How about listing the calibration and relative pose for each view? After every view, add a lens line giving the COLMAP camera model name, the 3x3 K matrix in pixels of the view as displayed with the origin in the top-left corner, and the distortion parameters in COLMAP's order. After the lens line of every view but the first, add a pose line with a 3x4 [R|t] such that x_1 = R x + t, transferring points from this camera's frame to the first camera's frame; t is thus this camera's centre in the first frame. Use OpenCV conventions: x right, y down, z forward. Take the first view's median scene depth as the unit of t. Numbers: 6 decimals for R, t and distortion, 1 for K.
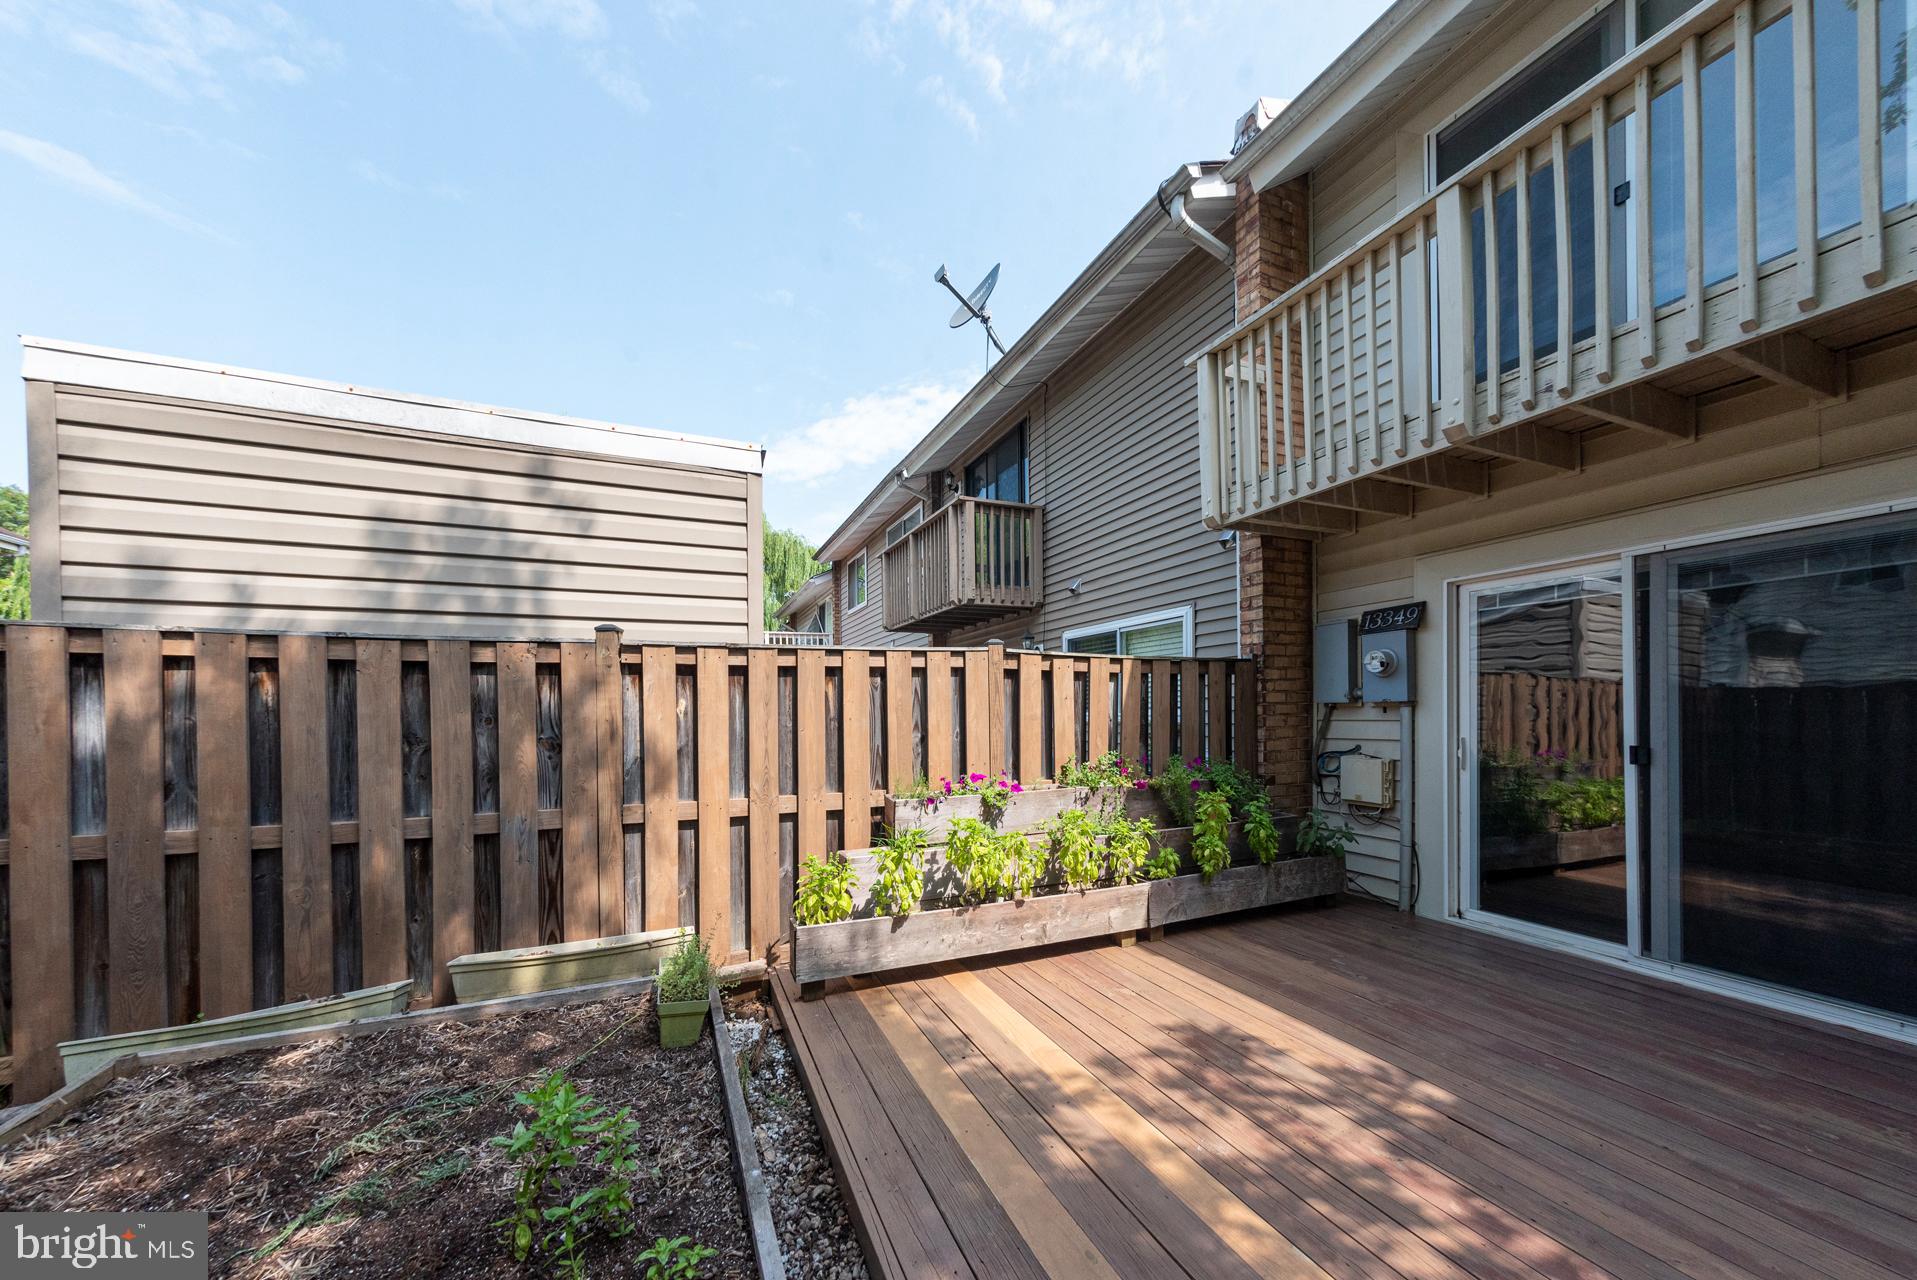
lens RADIAL K [[652.6, 0, 957.9], [0, 652.6, 711.4], [0, 0, 1]] dist [0.002518, 0.000014]
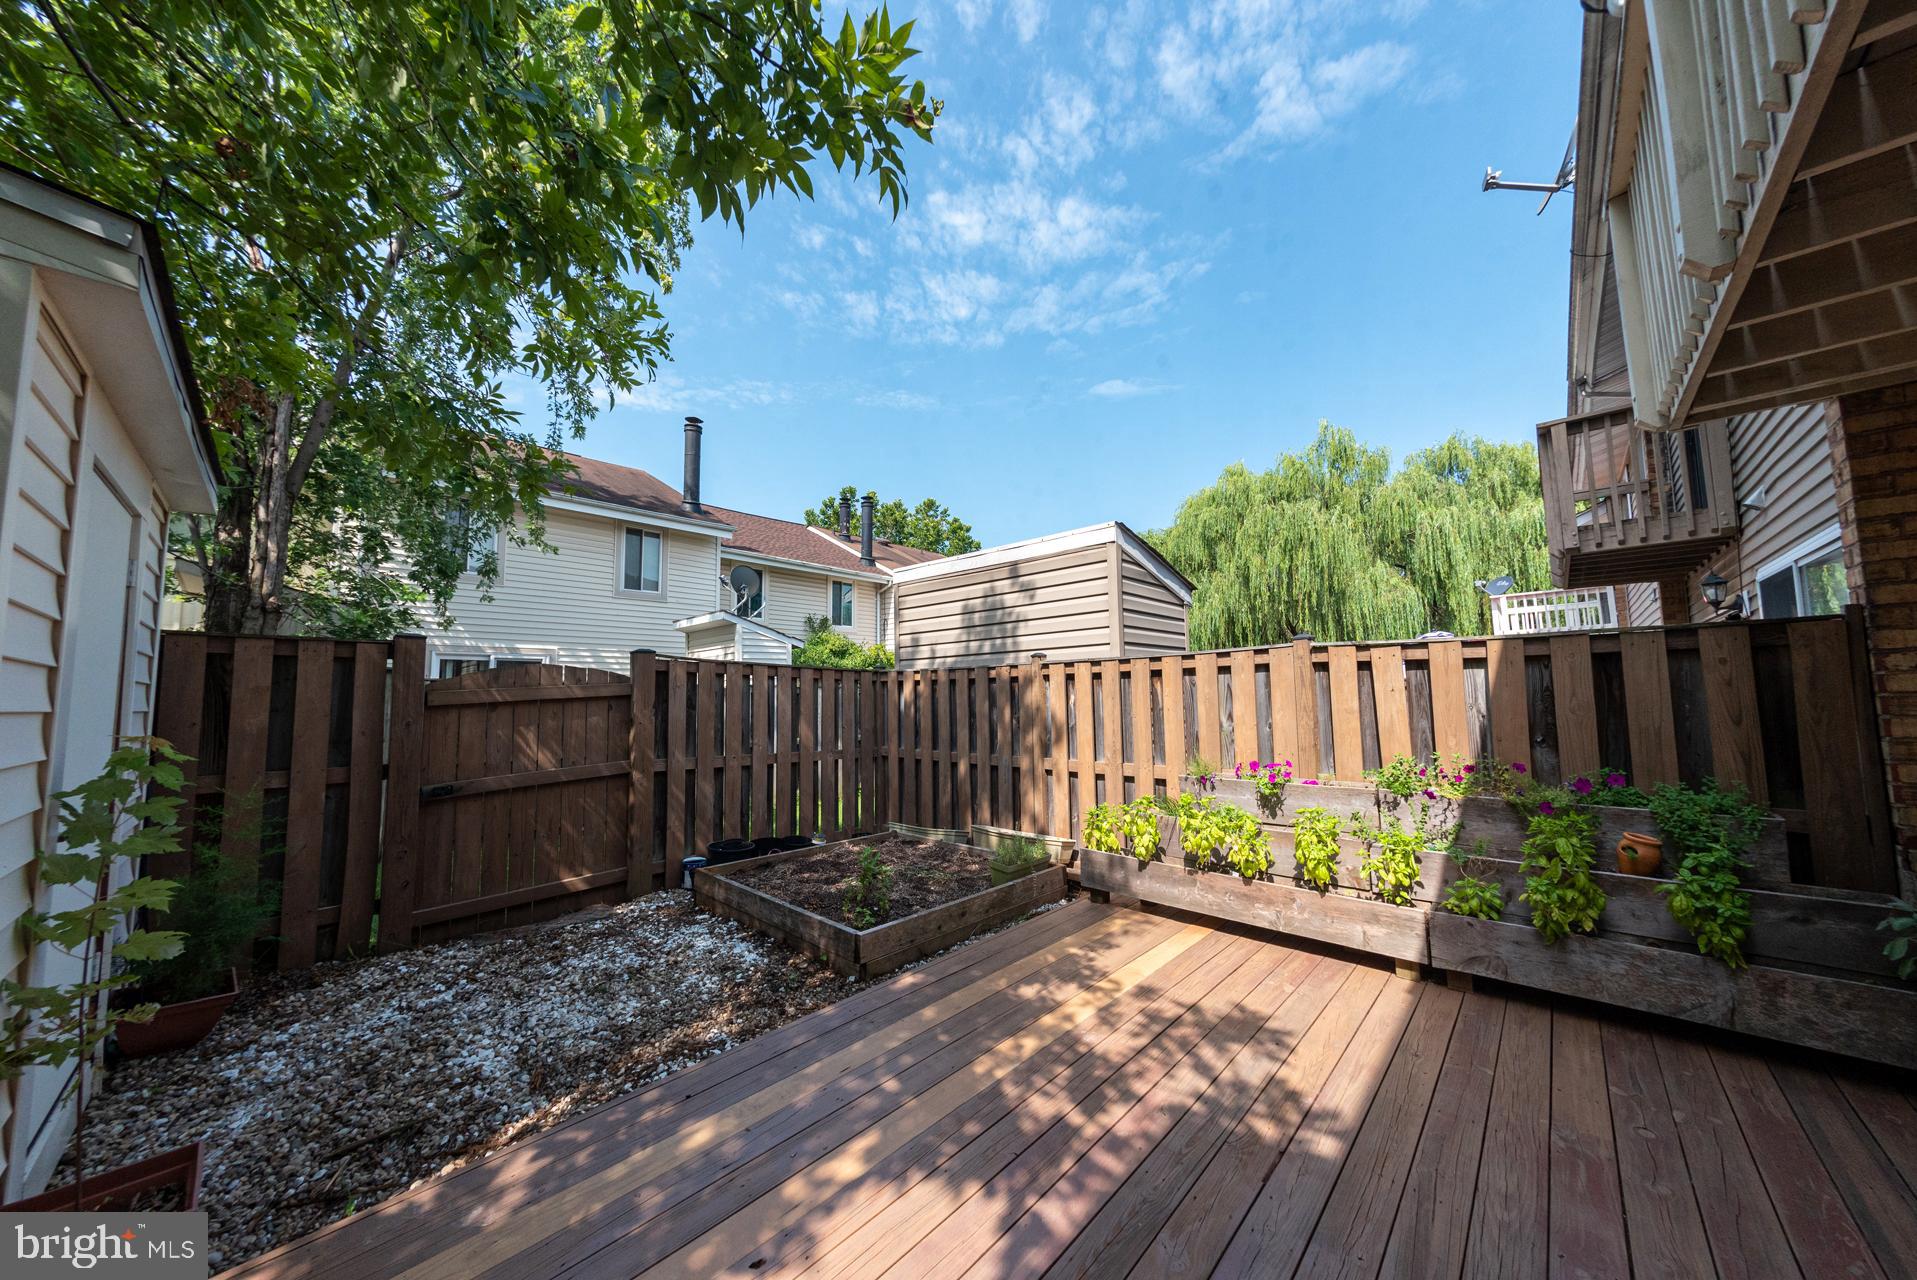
lens RADIAL K [[640.2, 0, 956.4], [0, 640.2, 644.3], [0, 0, 1]] dist [0.001601, 0.000126]
pose [[0.394992, -0.071417, -0.915904, 1.013387], [0.011504, 0.997280, -0.072801, -0.034855], [0.918612, 0.018219, 0.394739, 0.128243]]
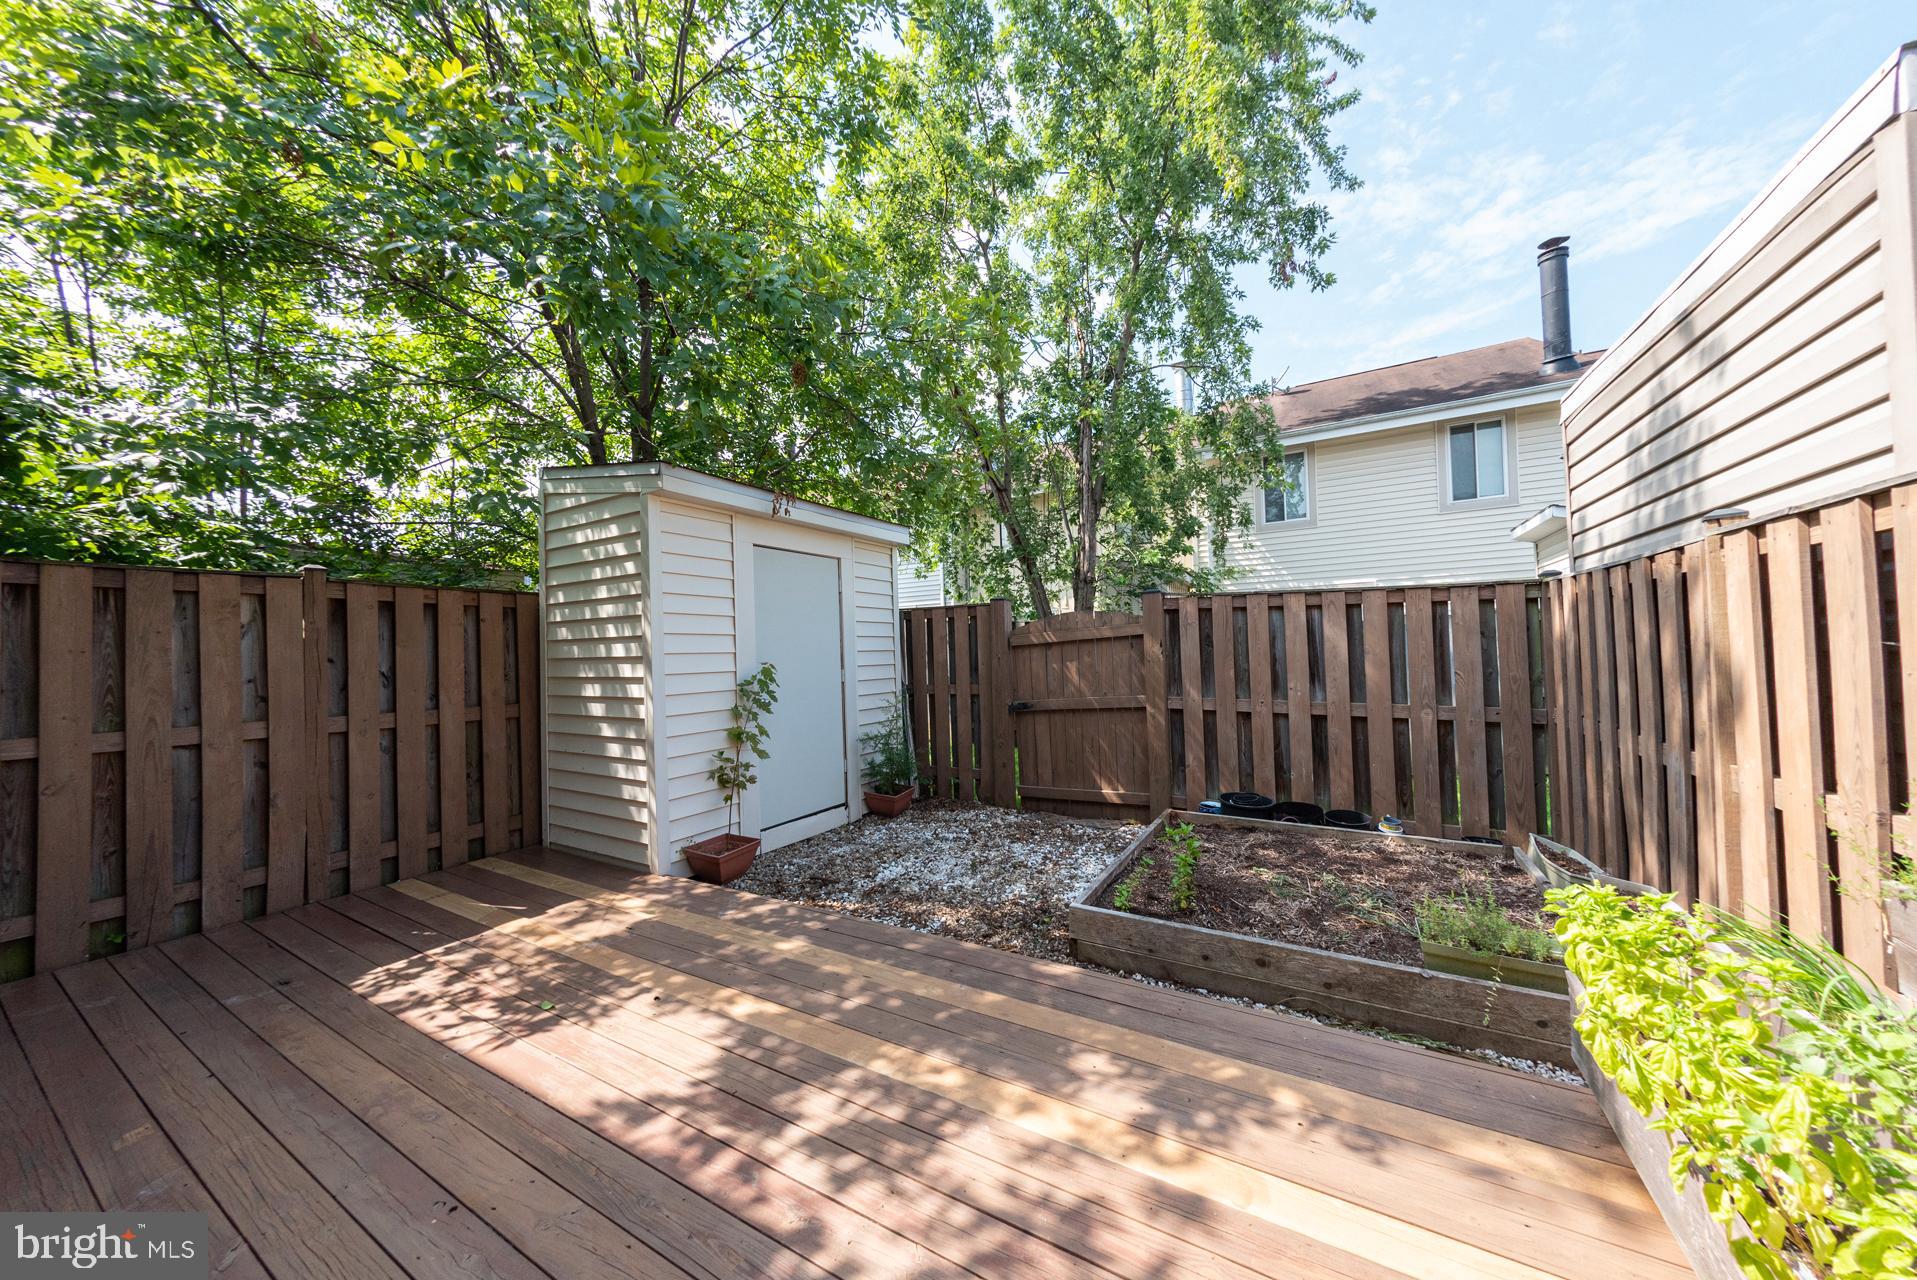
lens RADIAL K [[640.2, 0, 956.4], [0, 640.2, 644.3], [0, 0, 1]] dist [0.001601, 0.000126]
pose [[-0.800679, 0.026746, -0.598497, 0.616024], [0.038845, 0.999218, -0.007314, -0.013626], [0.597833, -0.029105, -0.801092, 1.108471]]
